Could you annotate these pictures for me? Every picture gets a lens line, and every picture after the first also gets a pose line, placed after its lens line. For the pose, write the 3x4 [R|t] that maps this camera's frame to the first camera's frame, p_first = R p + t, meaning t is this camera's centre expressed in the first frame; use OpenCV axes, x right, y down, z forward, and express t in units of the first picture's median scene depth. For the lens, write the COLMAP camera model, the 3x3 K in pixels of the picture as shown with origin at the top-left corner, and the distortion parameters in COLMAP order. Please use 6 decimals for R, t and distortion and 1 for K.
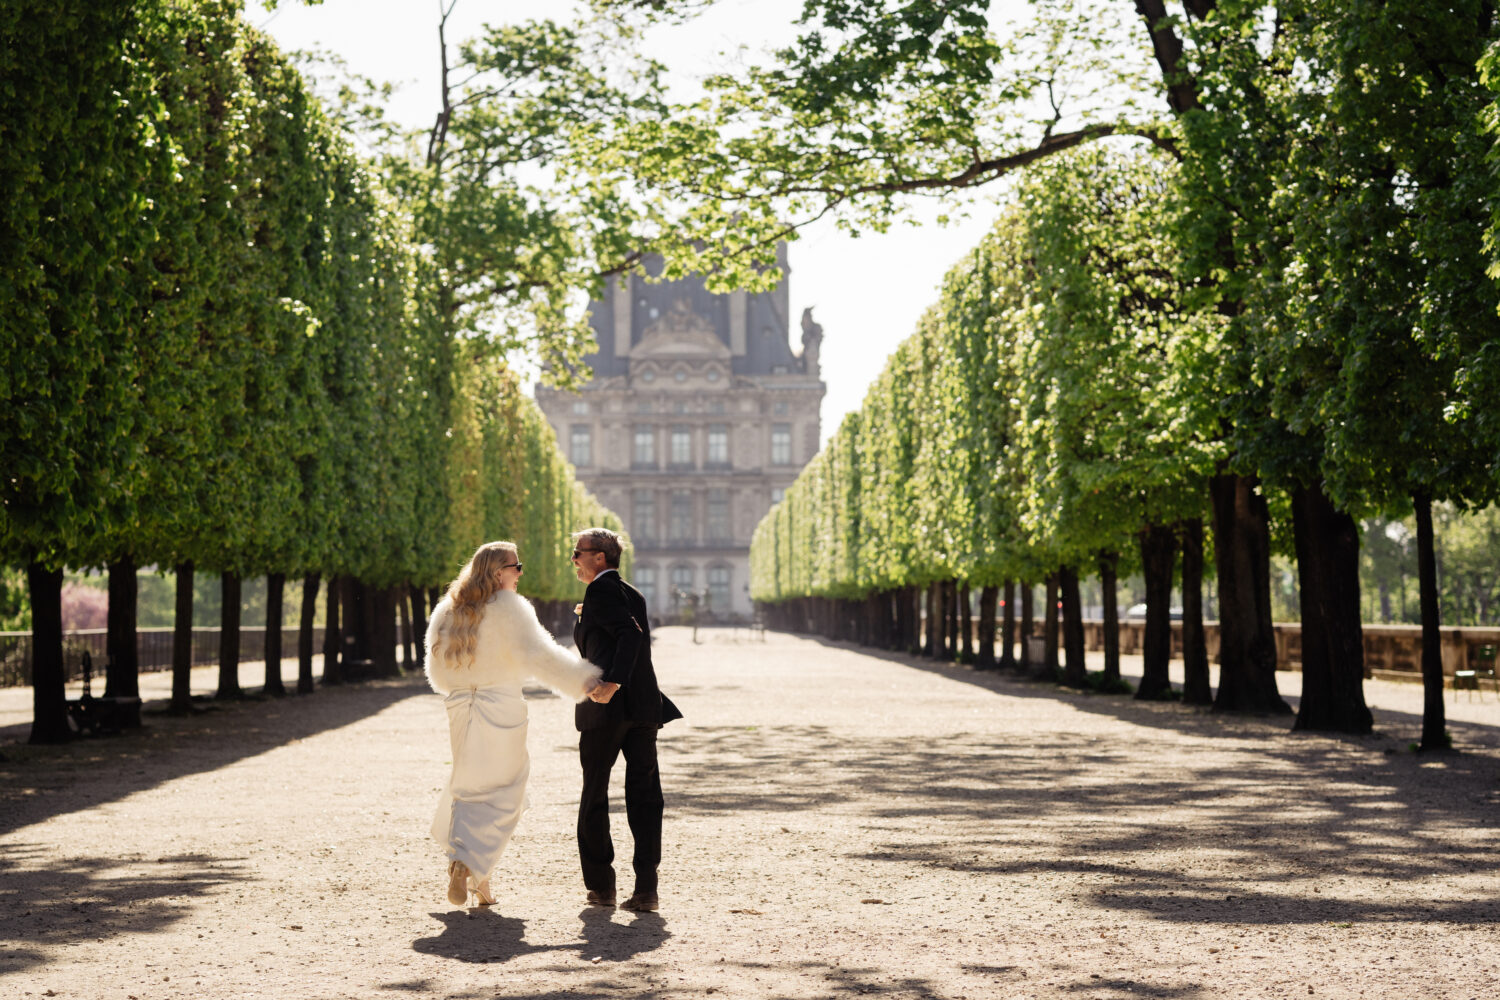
lens RADIAL K [[1729.7, 0, 713.2], [0, 1729.7, 439.1], [0, 0, 1]] dist [-0.017586, 0.010350]
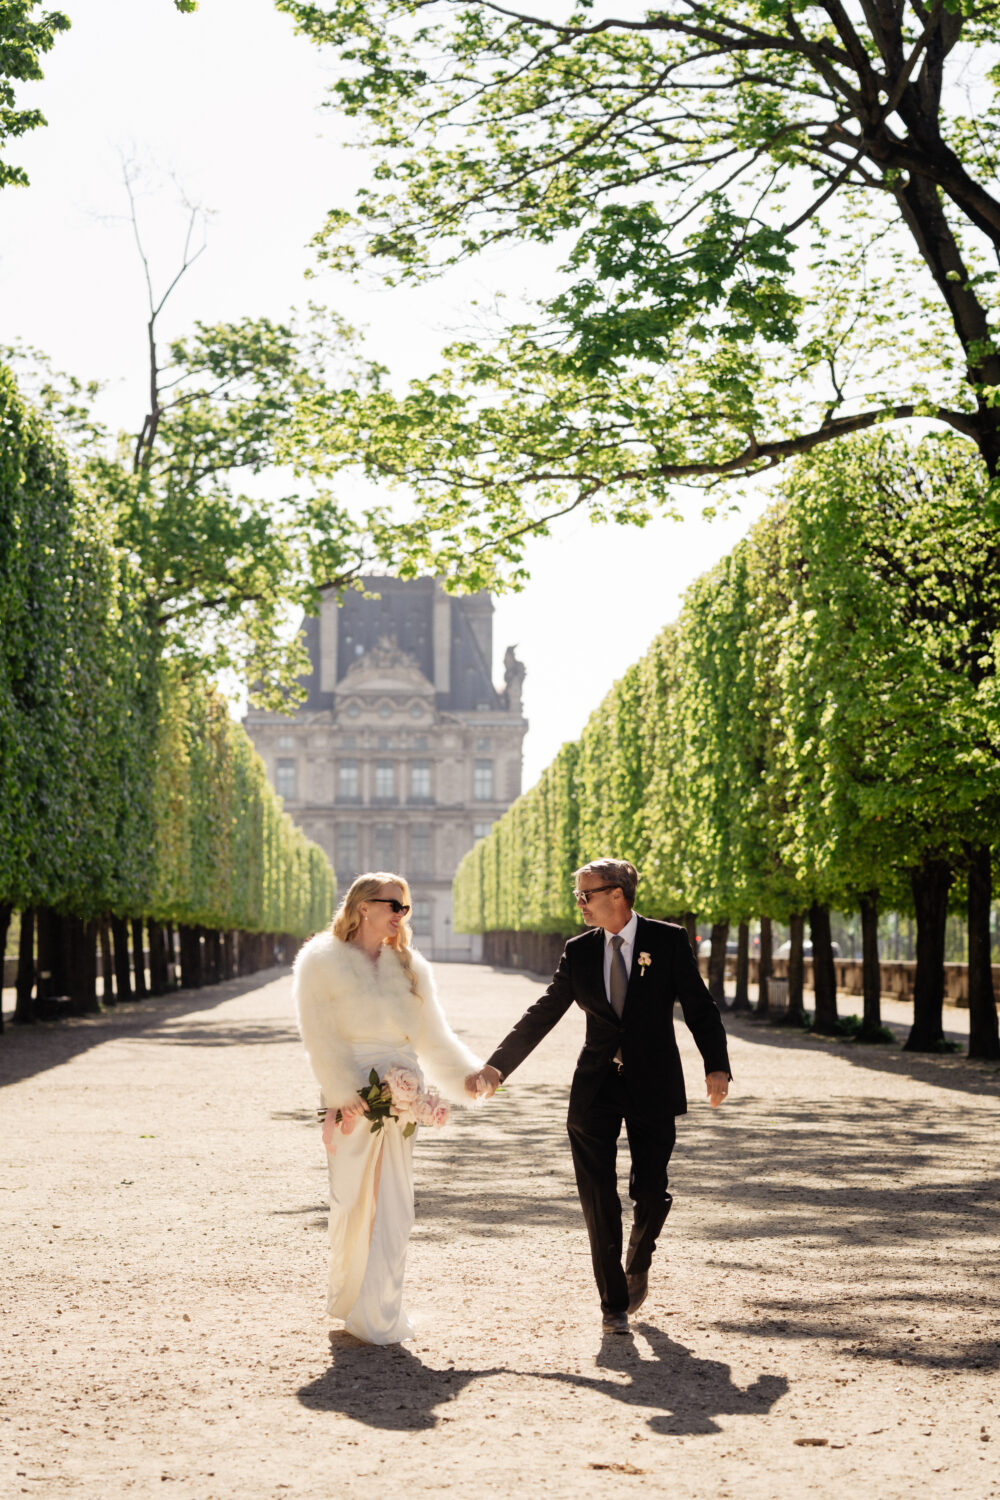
lens RADIAL K [[1677.4, 0, 422.0], [0, 1677.4, 755.1], [0, 0, 1]] dist [-0.022874, -0.004051]
pose [[0.999933, 0.010192, 0.005425, -0.012324], [-0.010123, 0.999870, -0.012528, 0.006737], [-0.005552, 0.012473, 0.999907, 0.090621]]
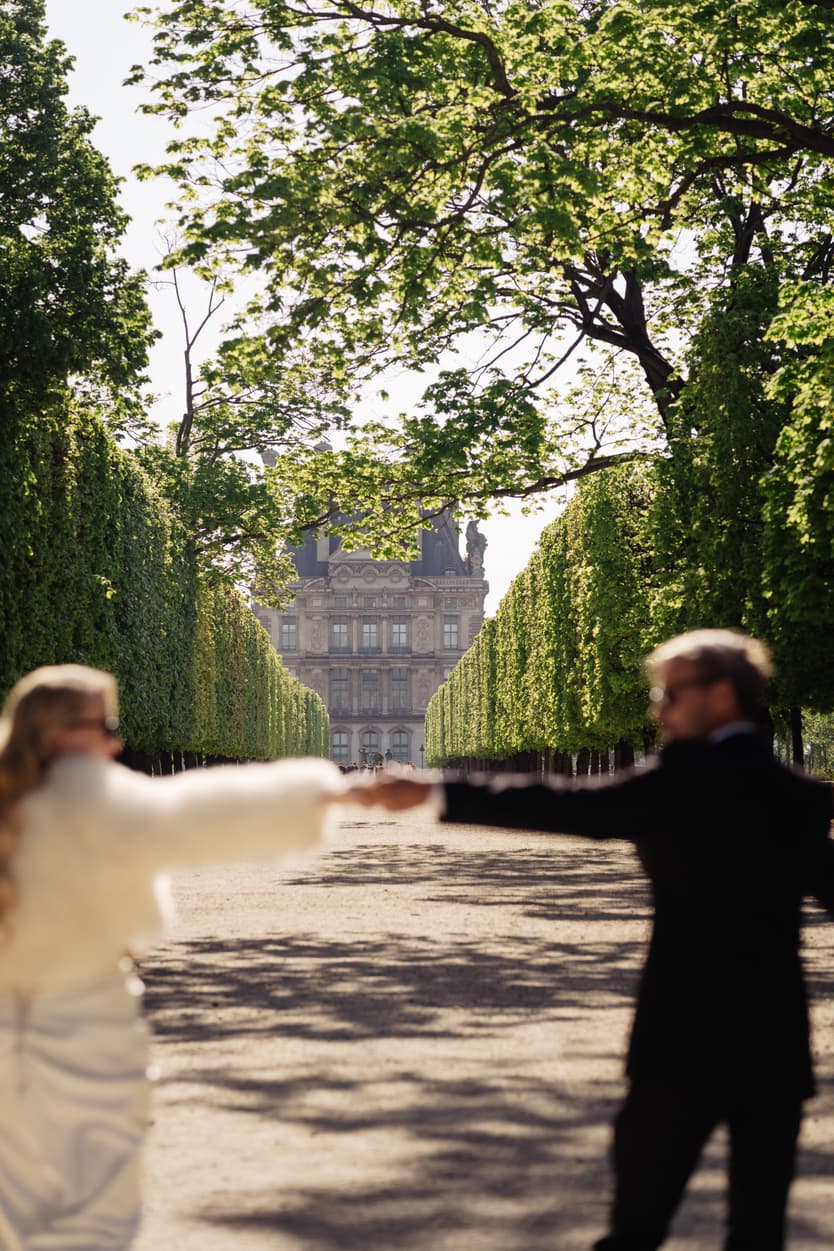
lens RADIAL K [[1442.6, 0, 405.3], [0, 1442.6, 597.2], [0, 0, 1]] dist [-0.017586, 0.010350]
pose [[0.999991, 0.002467, 0.003521, 0.016727], [-0.002403, 0.999836, -0.017940, -0.019935], [-0.003564, 0.017931, 0.999833, -0.174195]]
